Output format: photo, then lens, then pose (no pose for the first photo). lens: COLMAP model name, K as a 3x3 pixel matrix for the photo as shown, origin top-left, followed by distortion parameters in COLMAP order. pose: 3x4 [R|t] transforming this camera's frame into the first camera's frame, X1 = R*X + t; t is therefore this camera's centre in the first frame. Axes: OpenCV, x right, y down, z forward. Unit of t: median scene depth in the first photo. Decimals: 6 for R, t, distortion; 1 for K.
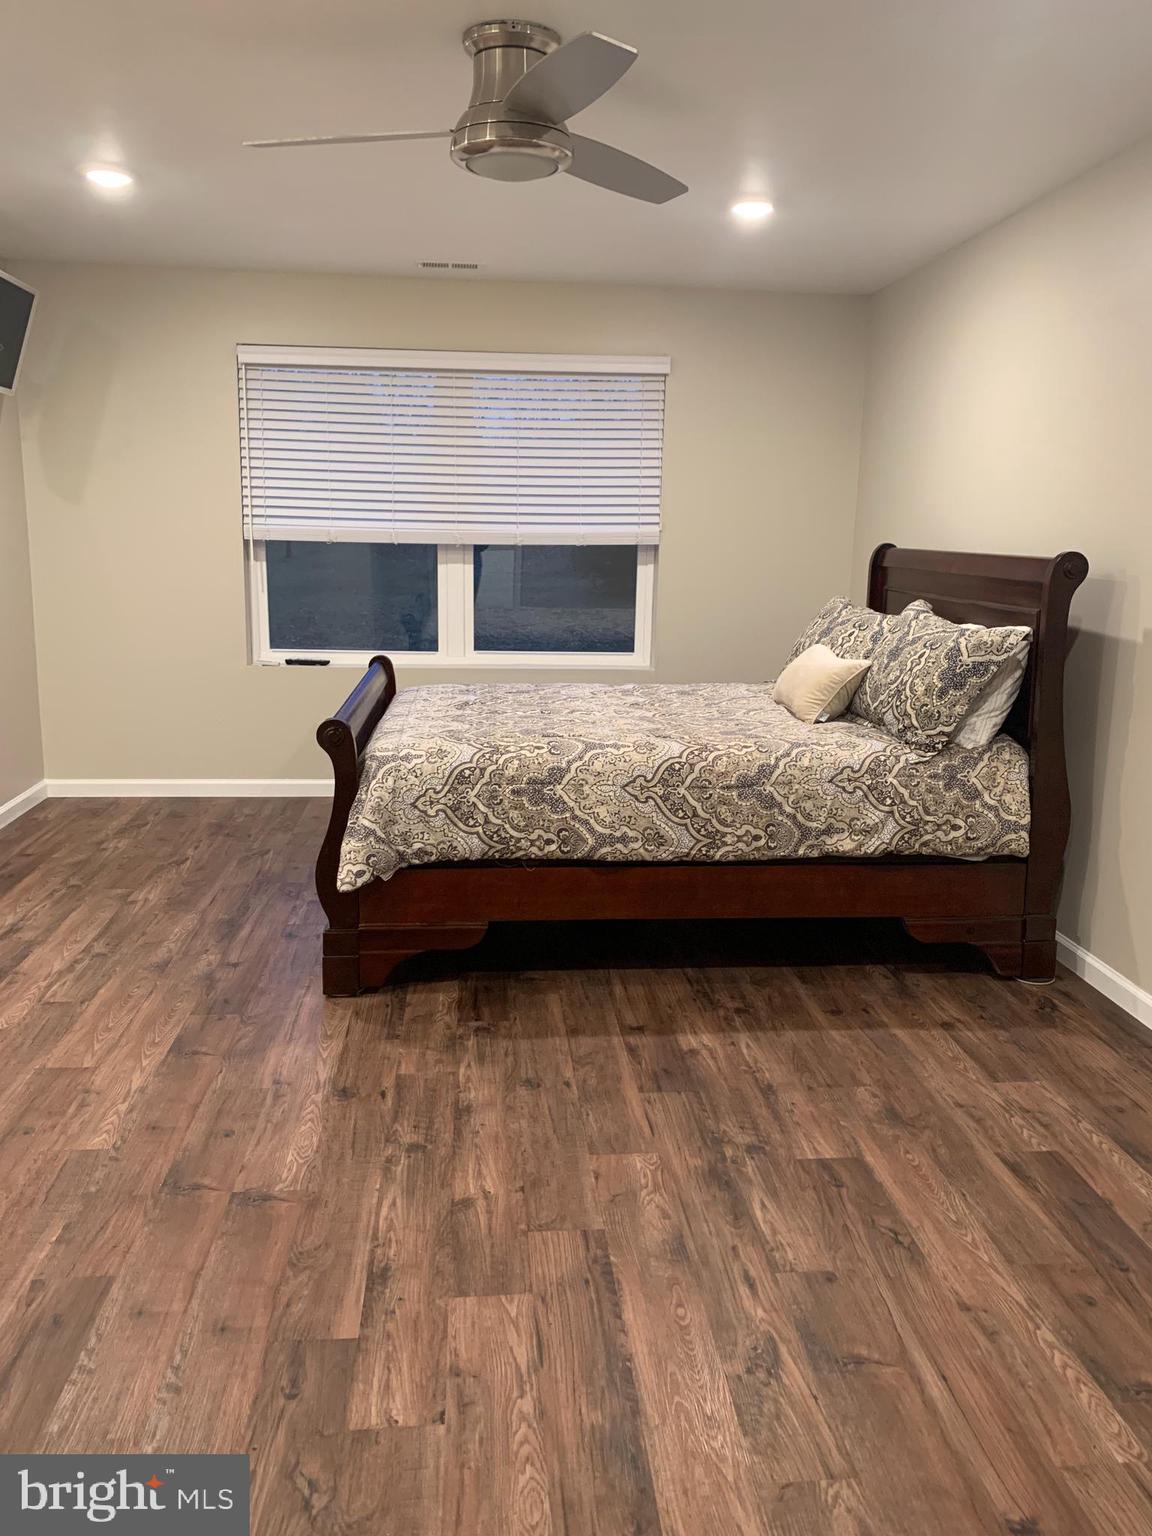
lens RADIAL K [[1166.0, 0, 580.2], [0, 1166.0, 754.0], [0, 0, 1]] dist [0.147874, -0.328243]
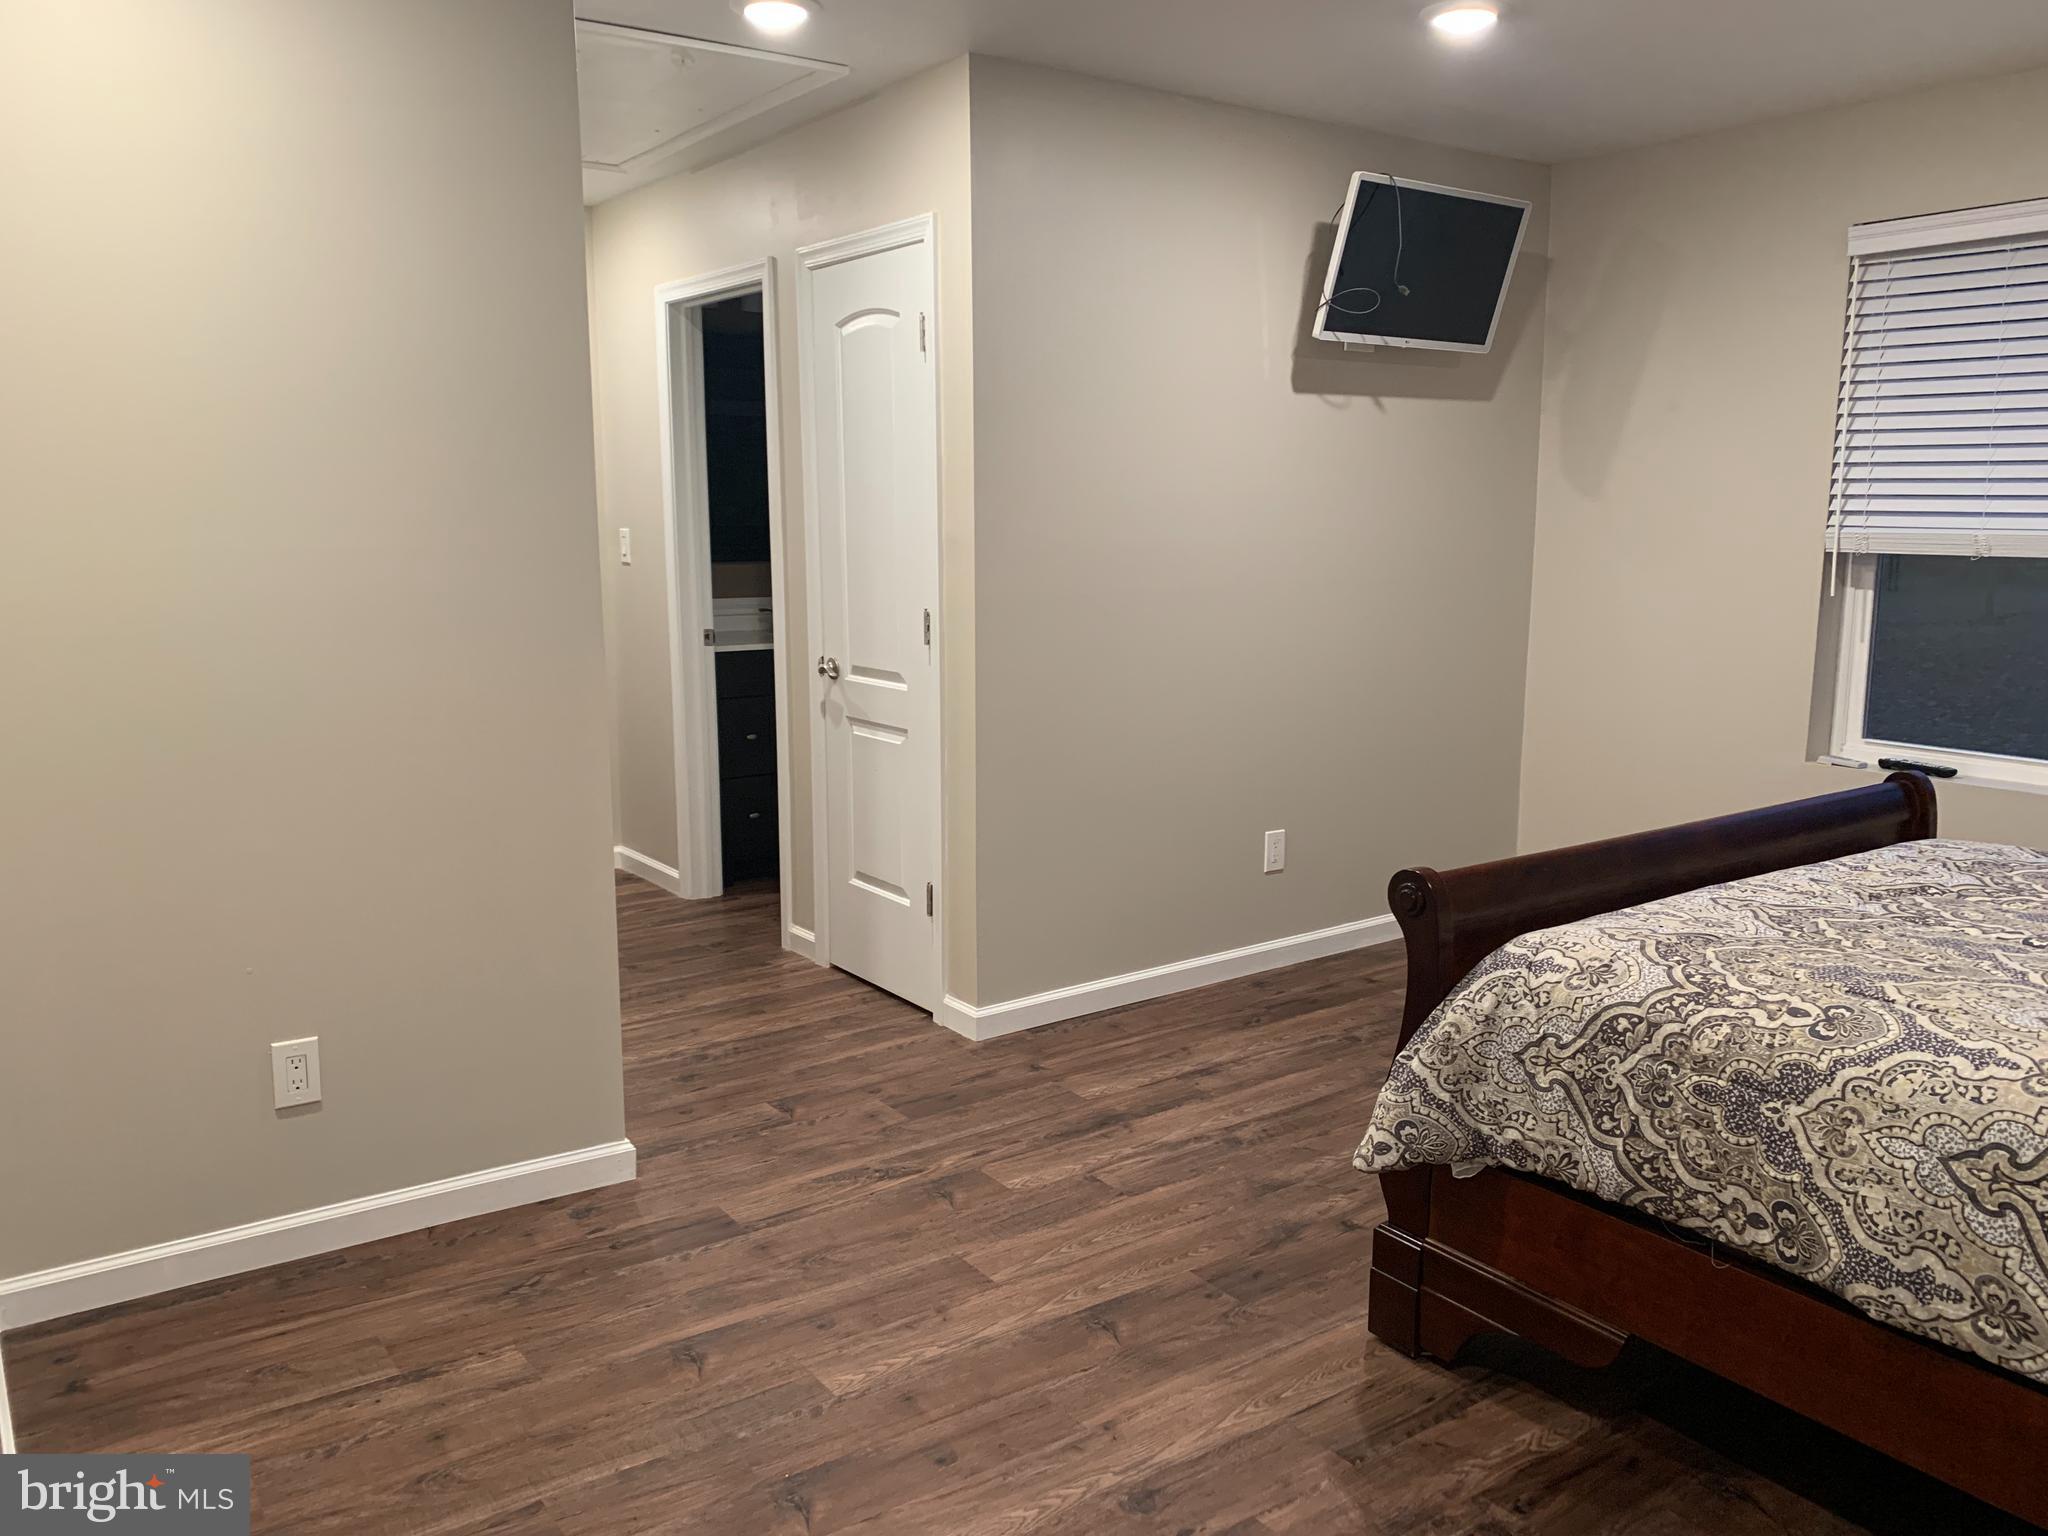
lens RADIAL K [[1565.9, 0, 1023.2], [0, 1565.9, 768.6], [0, 0, 1]] dist [0.014529, -0.006054]
pose [[0.509315, 0.125228, -0.851420, 0.327970], [-0.156138, 0.986382, 0.051678, -0.085742], [0.846298, 0.106619, 0.521932, 0.424240]]
